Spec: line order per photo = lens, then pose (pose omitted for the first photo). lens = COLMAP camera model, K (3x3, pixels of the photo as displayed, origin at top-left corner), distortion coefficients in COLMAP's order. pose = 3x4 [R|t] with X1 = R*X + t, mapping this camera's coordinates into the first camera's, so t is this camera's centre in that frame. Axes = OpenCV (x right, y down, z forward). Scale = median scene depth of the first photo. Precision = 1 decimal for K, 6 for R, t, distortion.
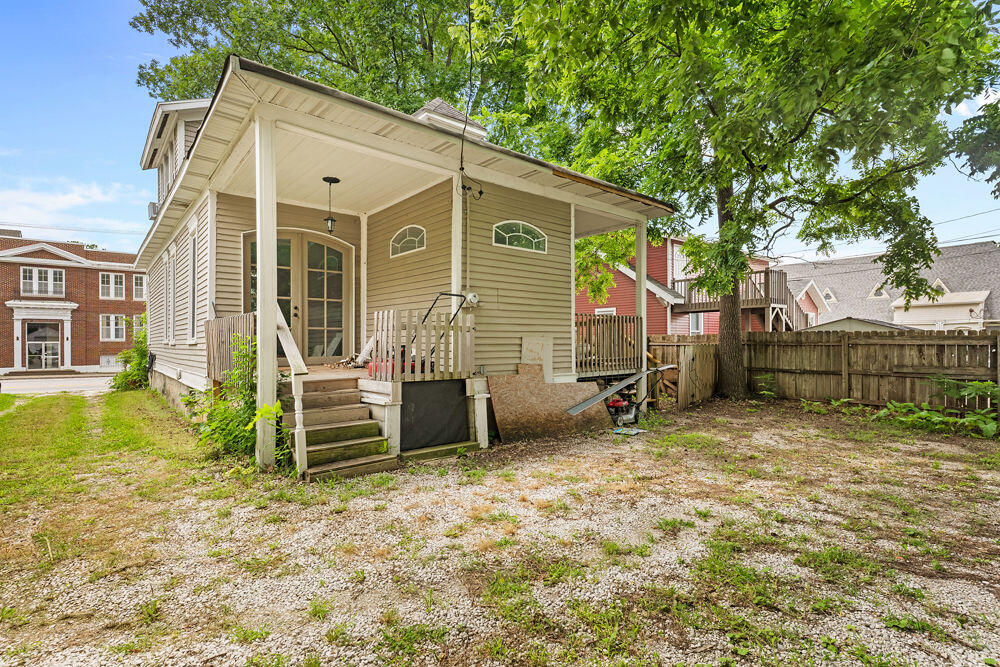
lens RADIAL K [[485.0, 0, 500.0], [0, 485.0, 333.5], [0, 0, 1]] dist [0.003375, 0.000200]
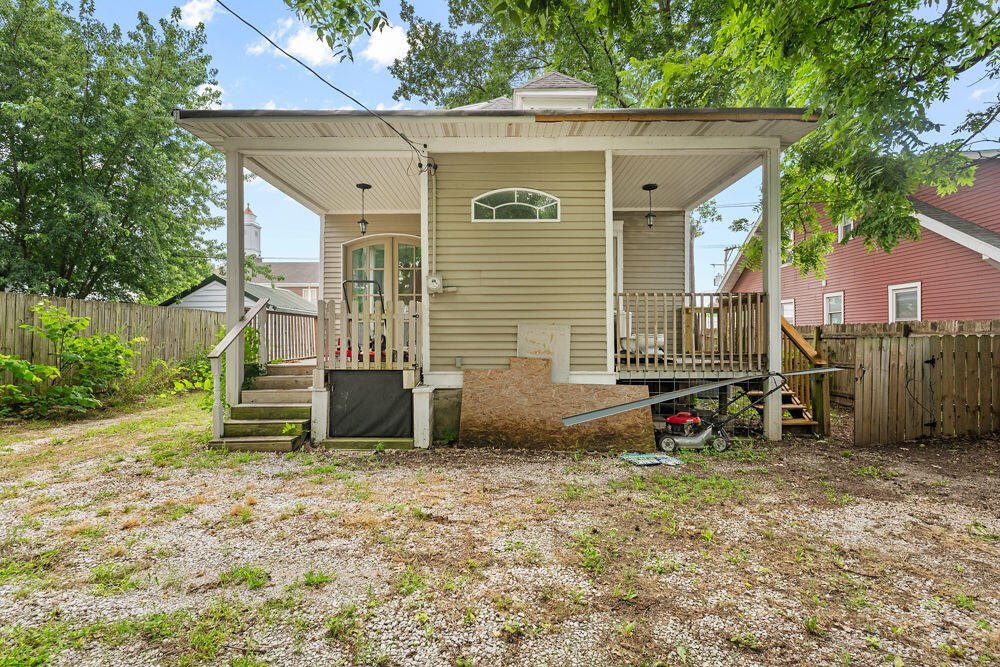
lens RADIAL K [[475.5, 0, 498.3], [0, 475.5, 325.2], [0, 0, 1]] dist [0.001754, 0.000107]
pose [[0.760831, -0.017036, -0.648726, 0.588281], [0.012259, 0.999854, -0.011880, 0.017435], [0.648834, 0.001086, 0.760929, 0.375369]]
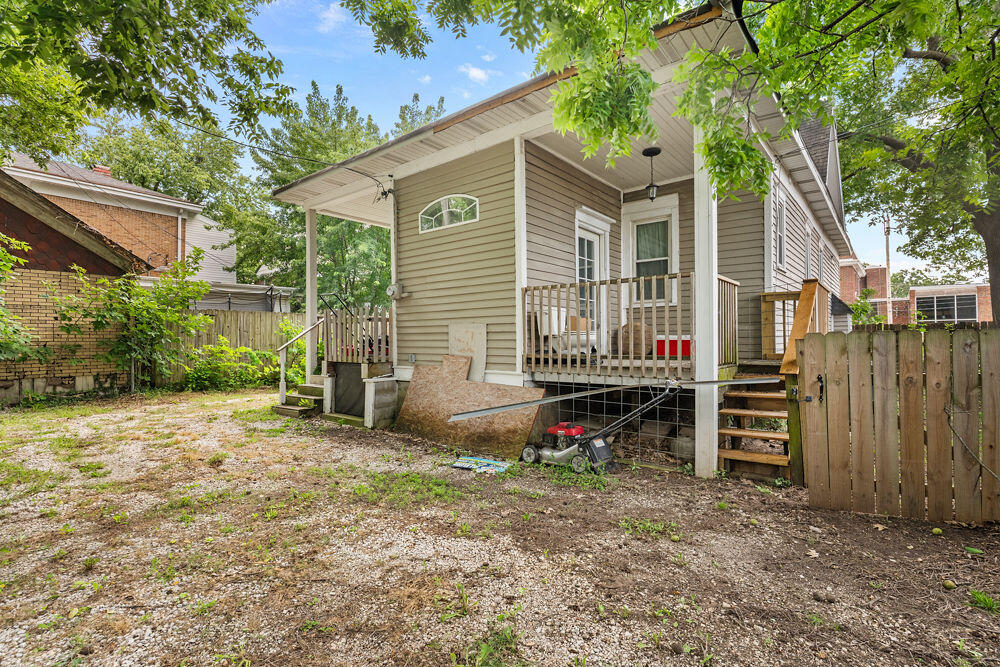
lens RADIAL K [[475.5, 0, 498.3], [0, 475.5, 325.2], [0, 0, 1]] dist [0.001754, 0.000107]
pose [[0.173860, -0.030943, -0.984284, 0.977977], [0.022716, 0.999366, -0.027405, 0.036040], [0.984508, -0.017594, 0.174453, 0.996452]]
